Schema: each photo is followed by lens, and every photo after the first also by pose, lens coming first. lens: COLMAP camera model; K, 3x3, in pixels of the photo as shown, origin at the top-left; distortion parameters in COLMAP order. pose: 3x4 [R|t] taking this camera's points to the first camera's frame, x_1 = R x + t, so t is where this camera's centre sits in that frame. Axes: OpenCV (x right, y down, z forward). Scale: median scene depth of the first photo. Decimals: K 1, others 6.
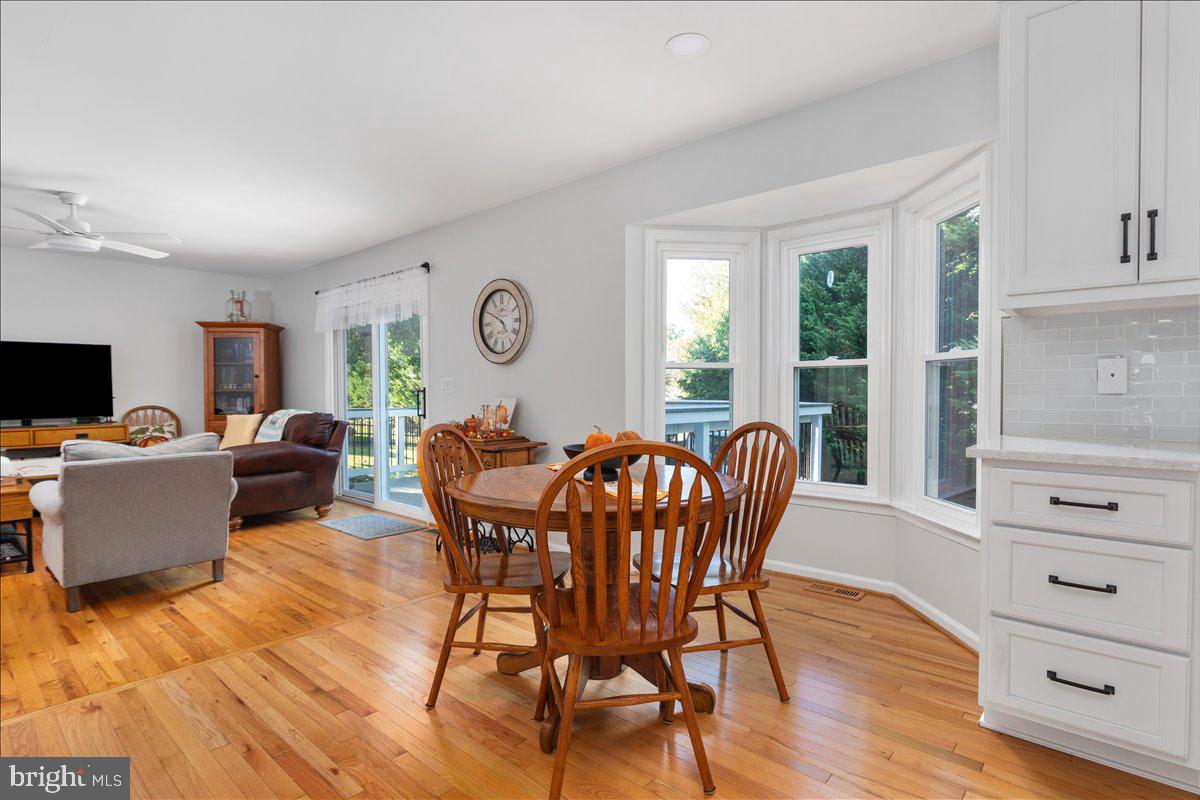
lens RADIAL K [[598.4, 0, 593.8], [0, 598.4, 401.0], [0, 0, 1]] dist [-0.001445, 0.000014]
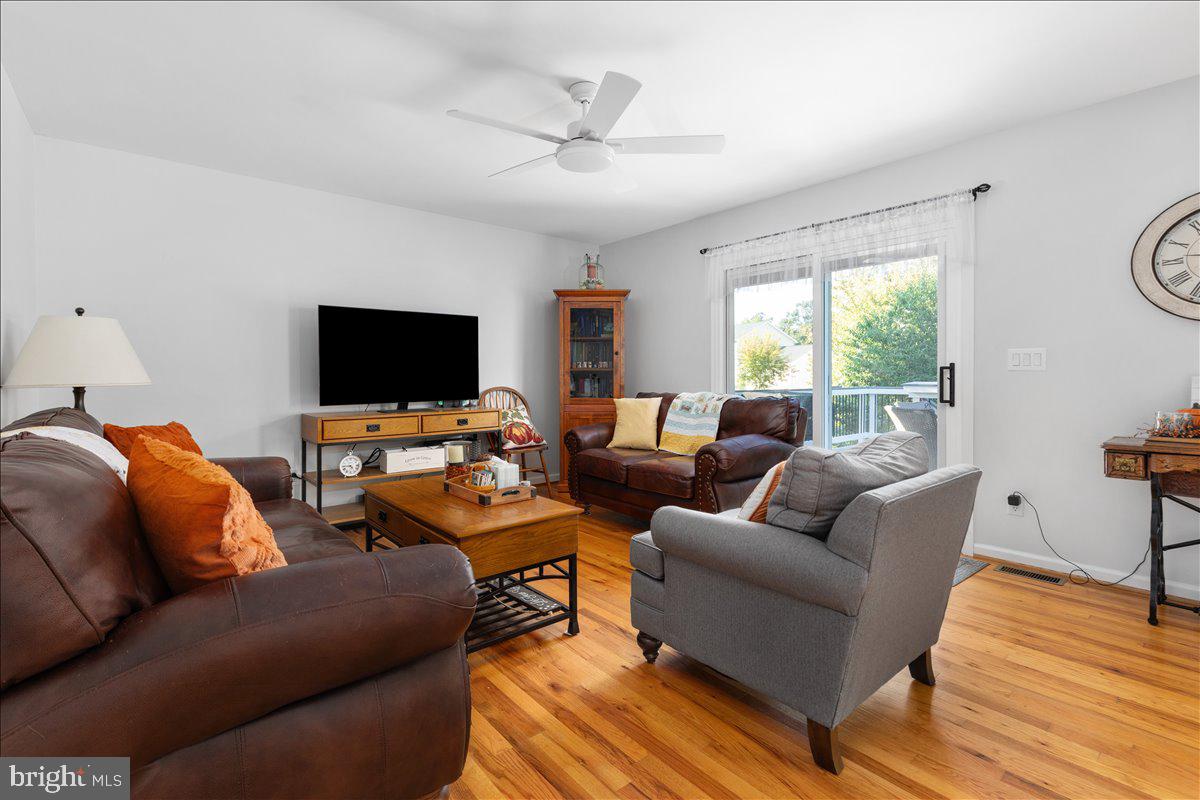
lens RADIAL K [[546.1, 0, 616.8], [0, 546.1, 387.2], [0, 0, 1]] dist [-0.000908, -0.000170]
pose [[0.990494, 0.004605, -0.137480, -0.501652], [-0.004160, 0.999985, 0.003522, 0.005095], [0.137494, -0.002917, 0.990498, 0.249166]]
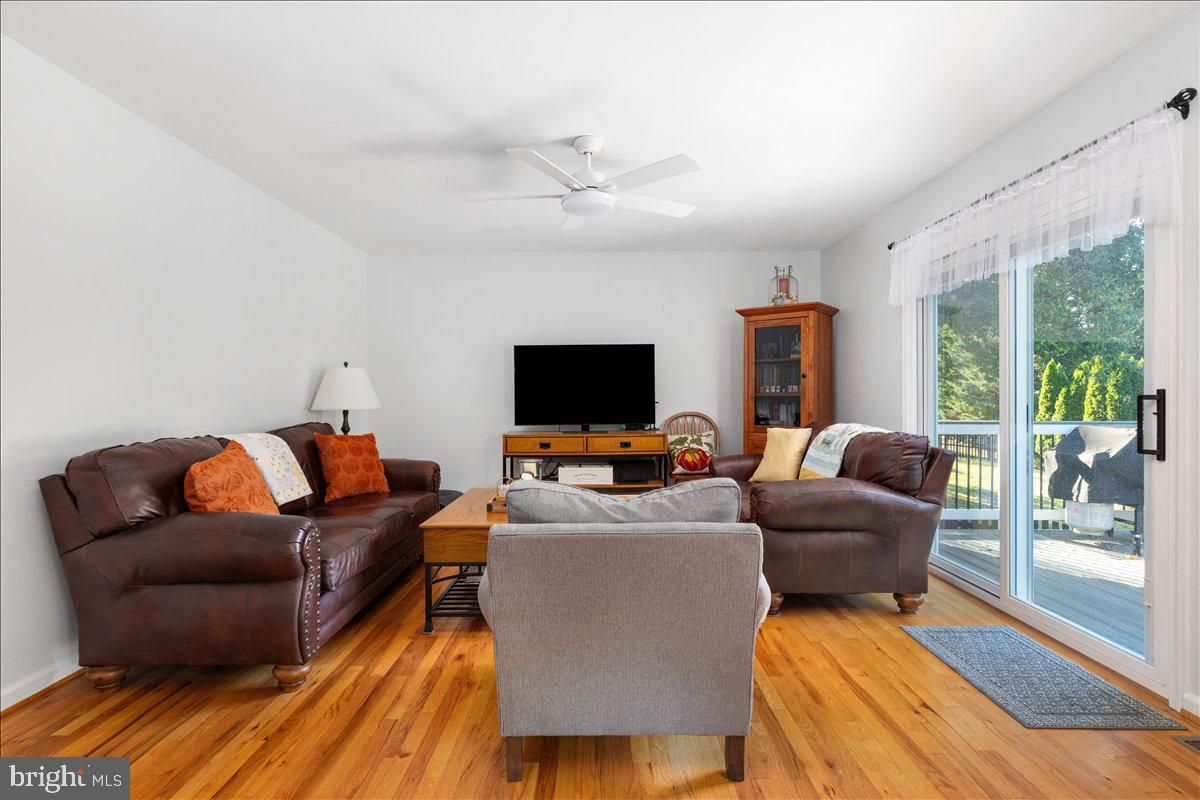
lens RADIAL K [[598.4, 0, 593.8], [0, 598.4, 401.0], [0, 0, 1]] dist [-0.001445, 0.000014]
pose [[0.663183, 0.009006, -0.748403, -0.195696], [-0.012408, 0.999922, 0.001038, -0.007880], [0.748355, 0.008598, 0.663243, 0.338065]]
